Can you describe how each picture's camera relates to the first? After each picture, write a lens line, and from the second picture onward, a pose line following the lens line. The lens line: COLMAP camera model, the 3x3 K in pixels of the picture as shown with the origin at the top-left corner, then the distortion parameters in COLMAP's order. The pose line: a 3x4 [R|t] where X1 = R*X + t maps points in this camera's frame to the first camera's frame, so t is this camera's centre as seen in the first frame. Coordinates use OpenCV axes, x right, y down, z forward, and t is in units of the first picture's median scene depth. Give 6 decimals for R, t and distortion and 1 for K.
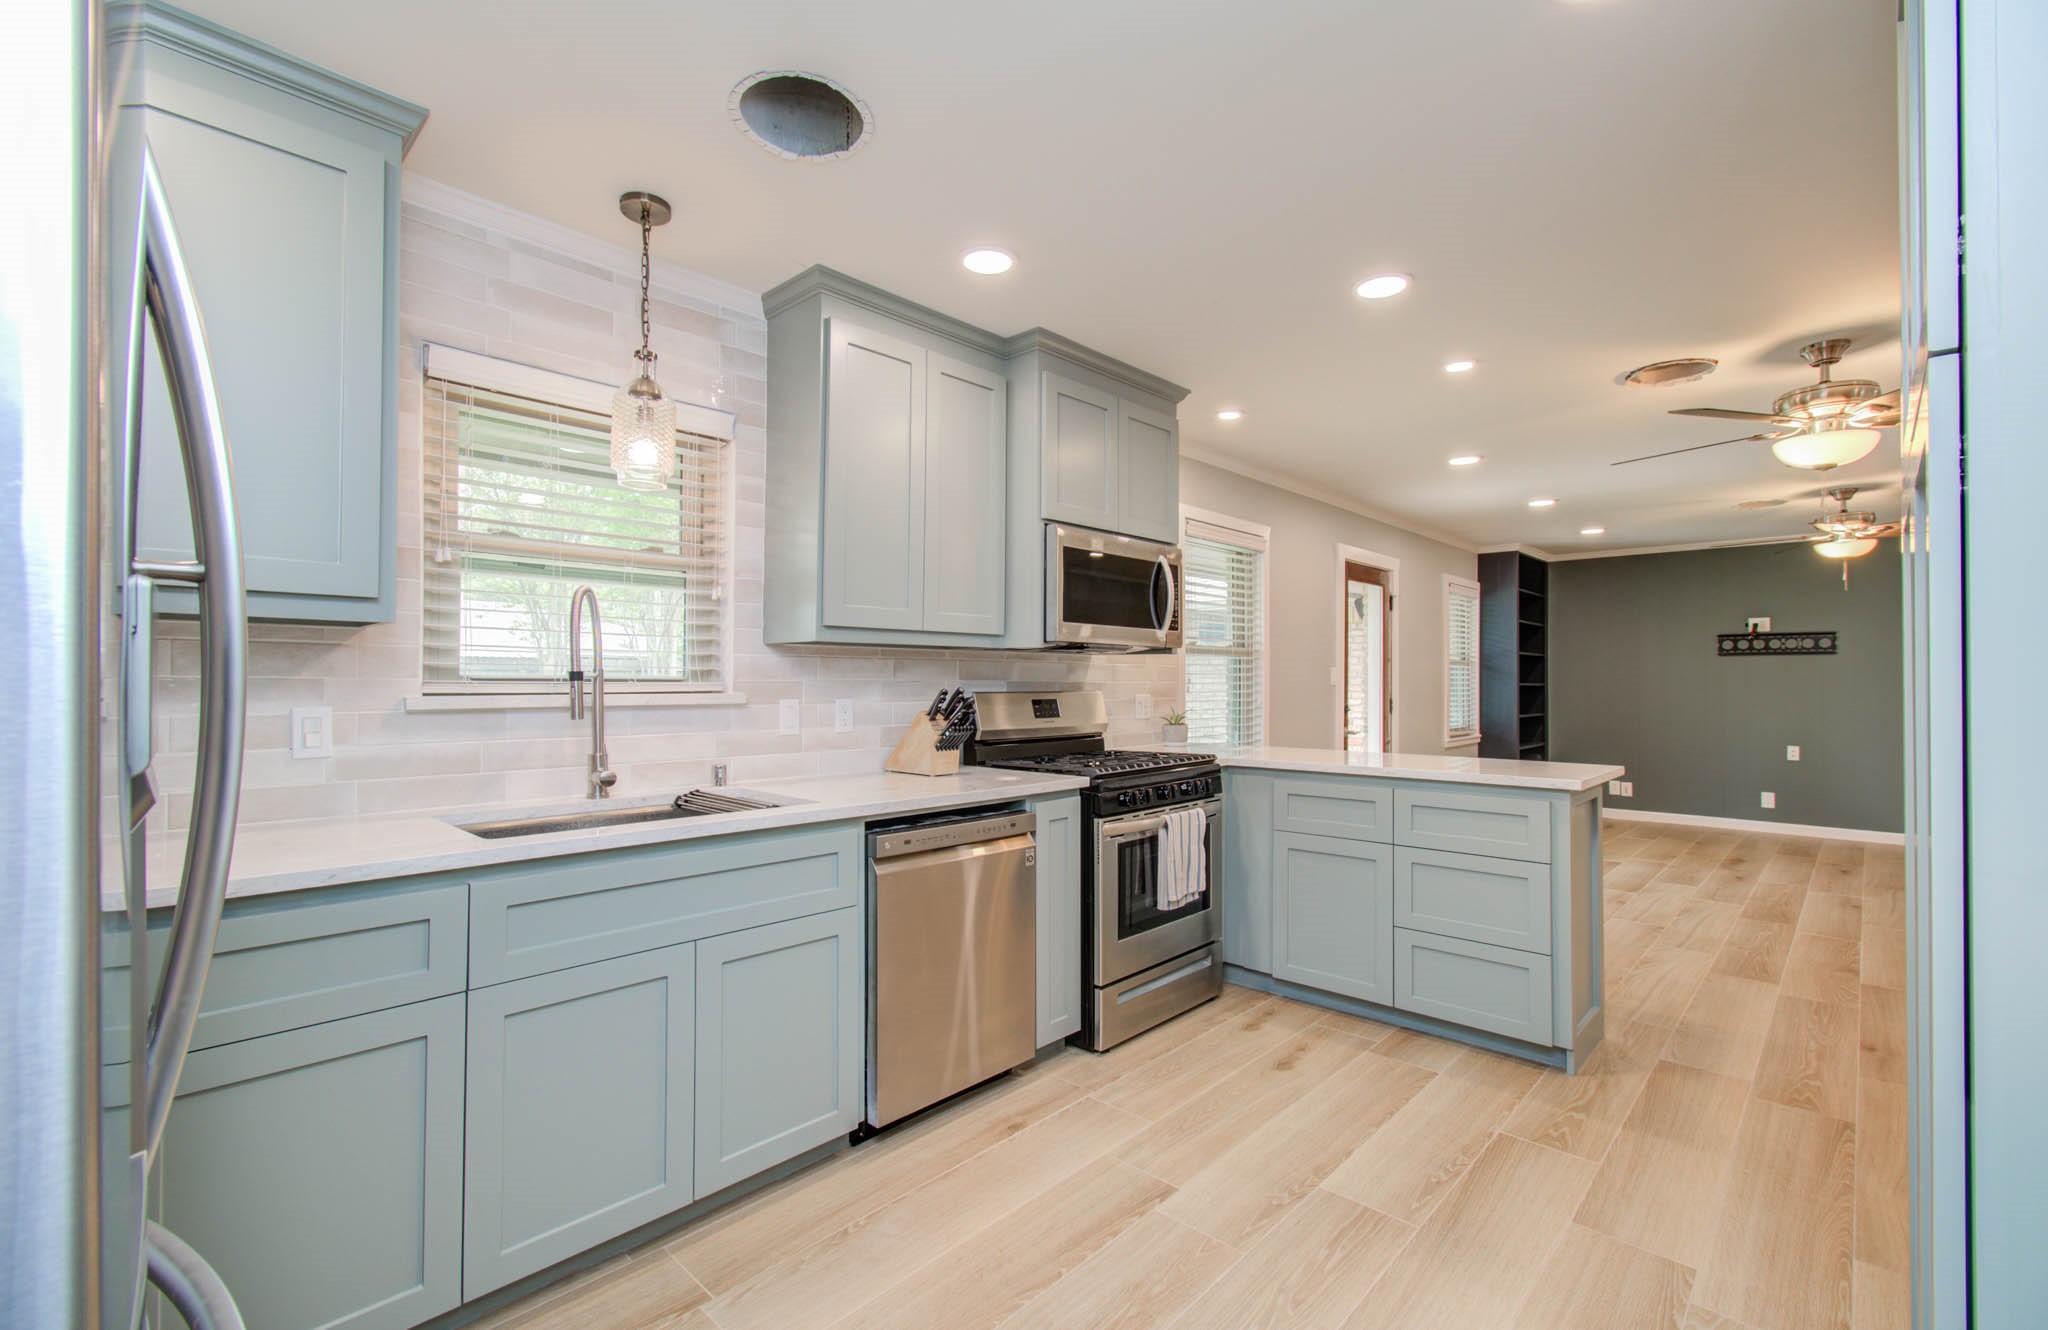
lens RADIAL K [[891.9, 0, 1031.6], [0, 891.9, 668.3], [0, 0, 1]] dist [-0.006309, 0.004451]
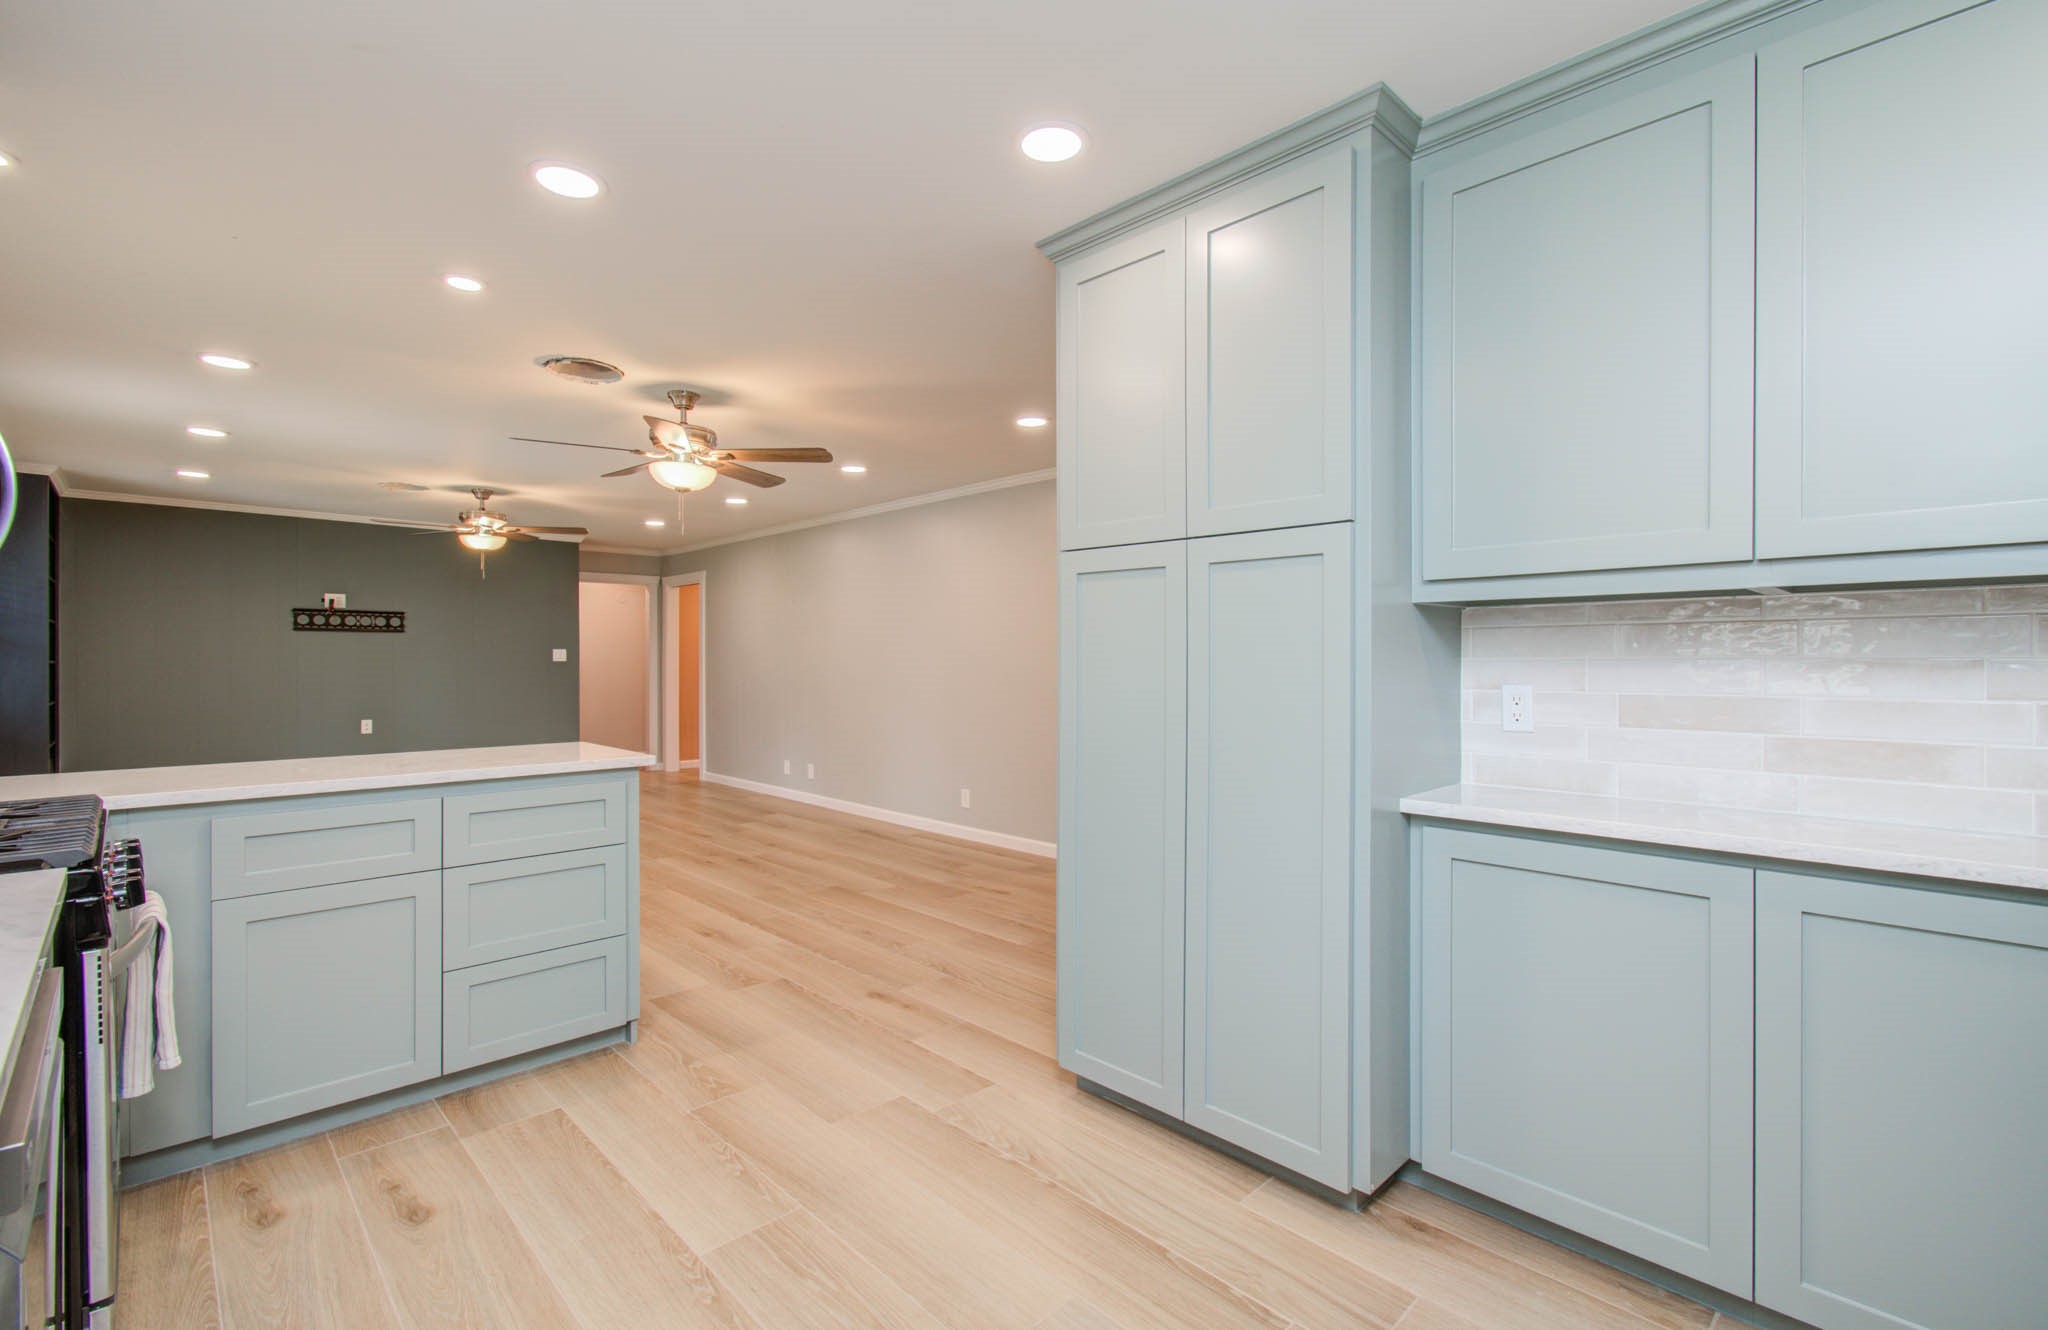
lens RADIAL K [[891.9, 0, 1018.3], [0, 891.9, 662.6], [0, 0, 1]] dist [-0.006309, 0.004451]
pose [[0.038397, -0.005158, 0.999249, -0.343411], [-0.016999, 0.999839, 0.005814, 0.003478], [-0.999118, -0.017210, 0.038303, 0.452116]]
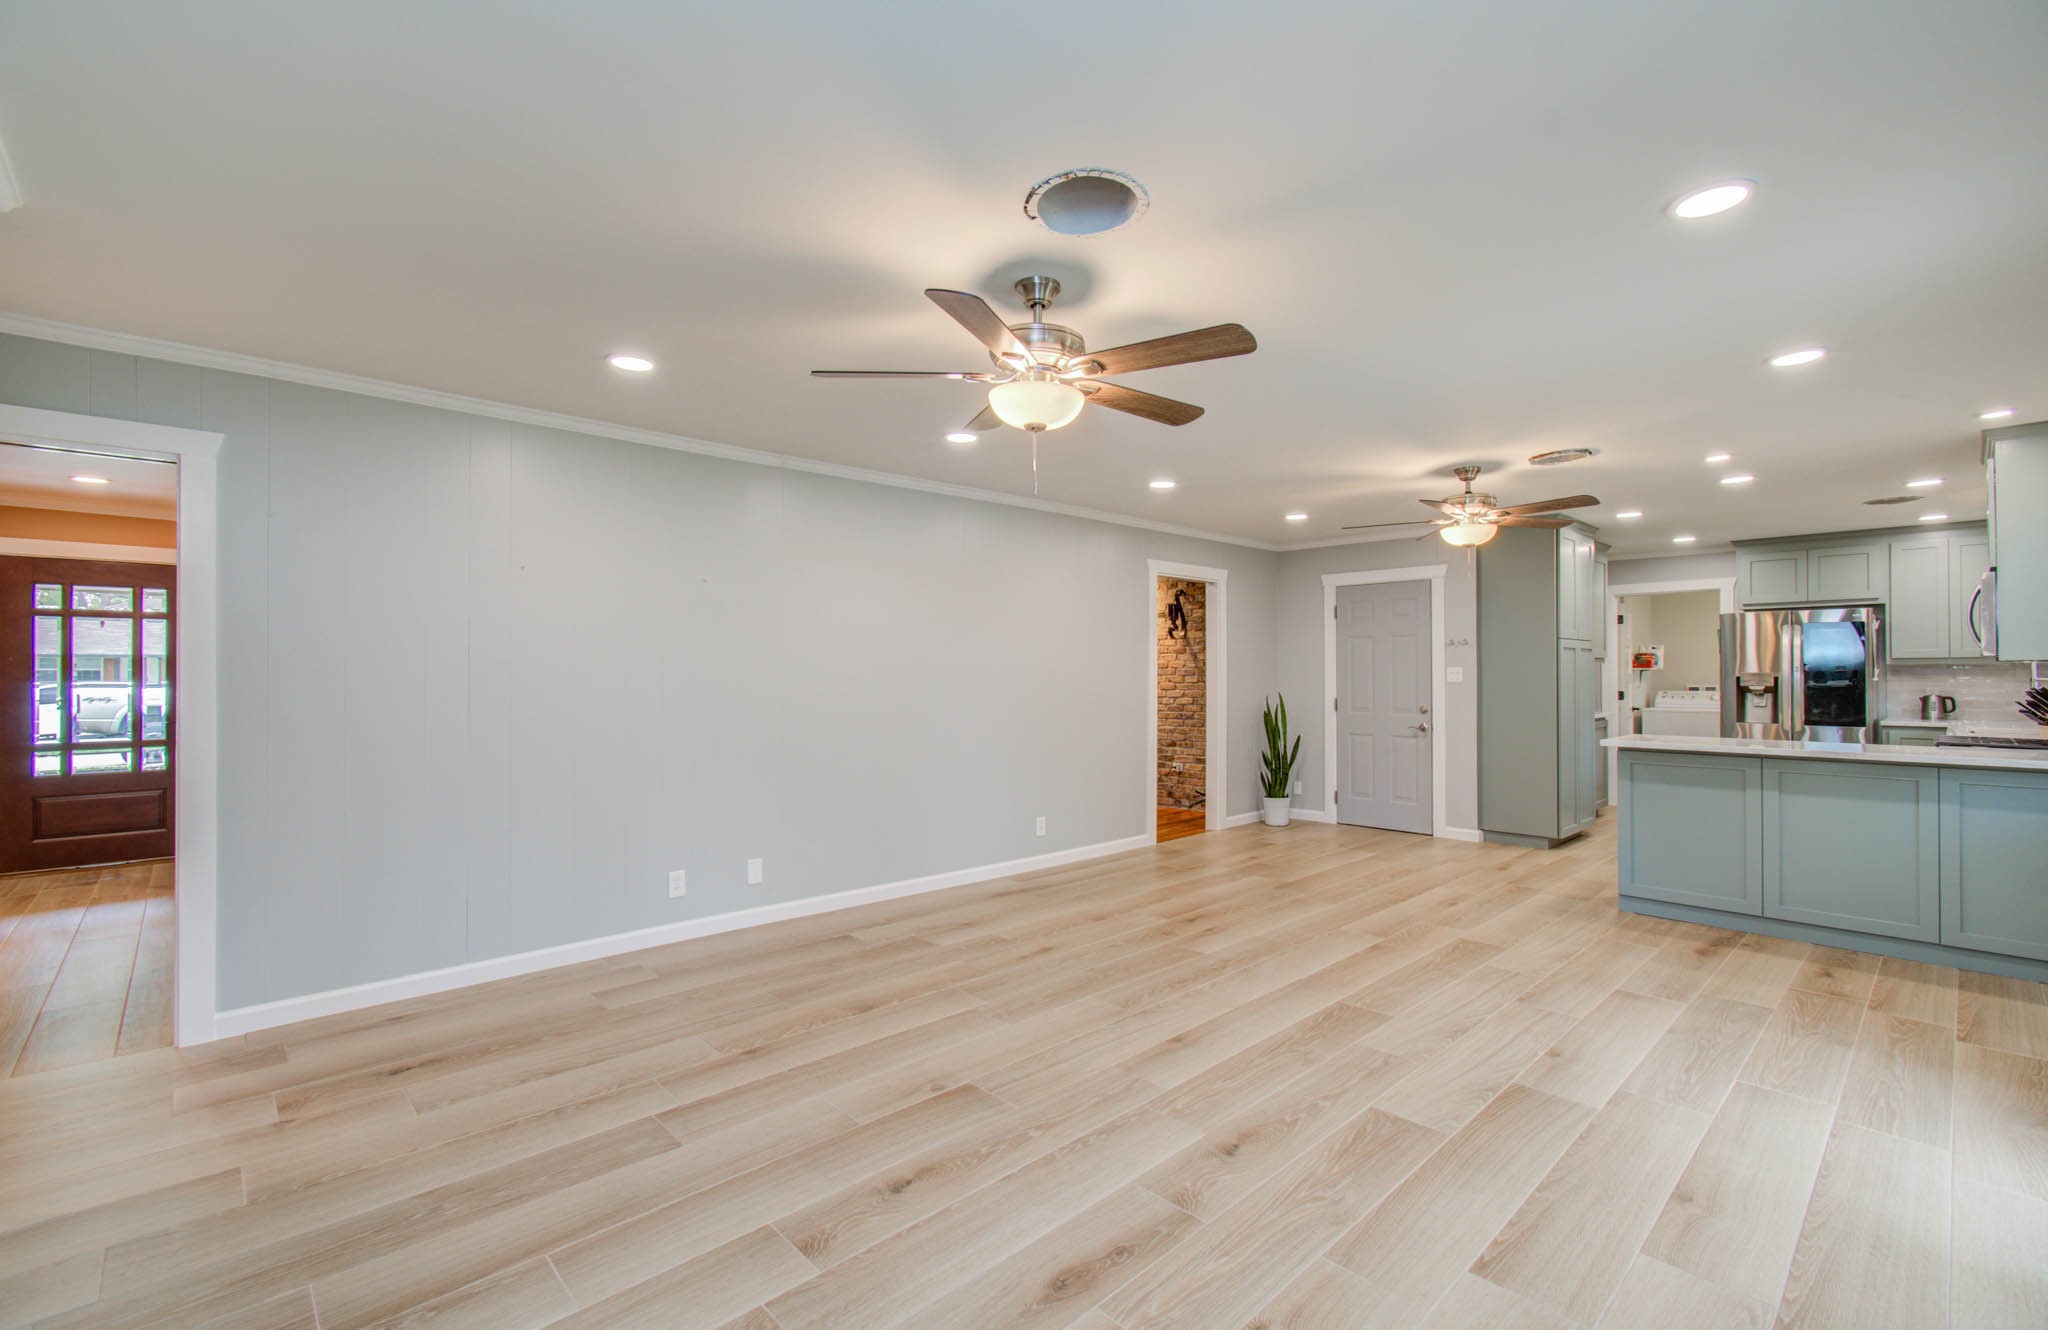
lens RADIAL K [[891.9, 0, 1024.6], [0, 891.9, 675.2], [0, 0, 1]] dist [-0.006309, 0.004451]
pose [[-0.997756, 0.000155, 0.066949, 1.511086], [-0.000734, 0.999912, -0.013254, 0.020978], [-0.066945, -0.013273, -0.997668, 2.516197]]
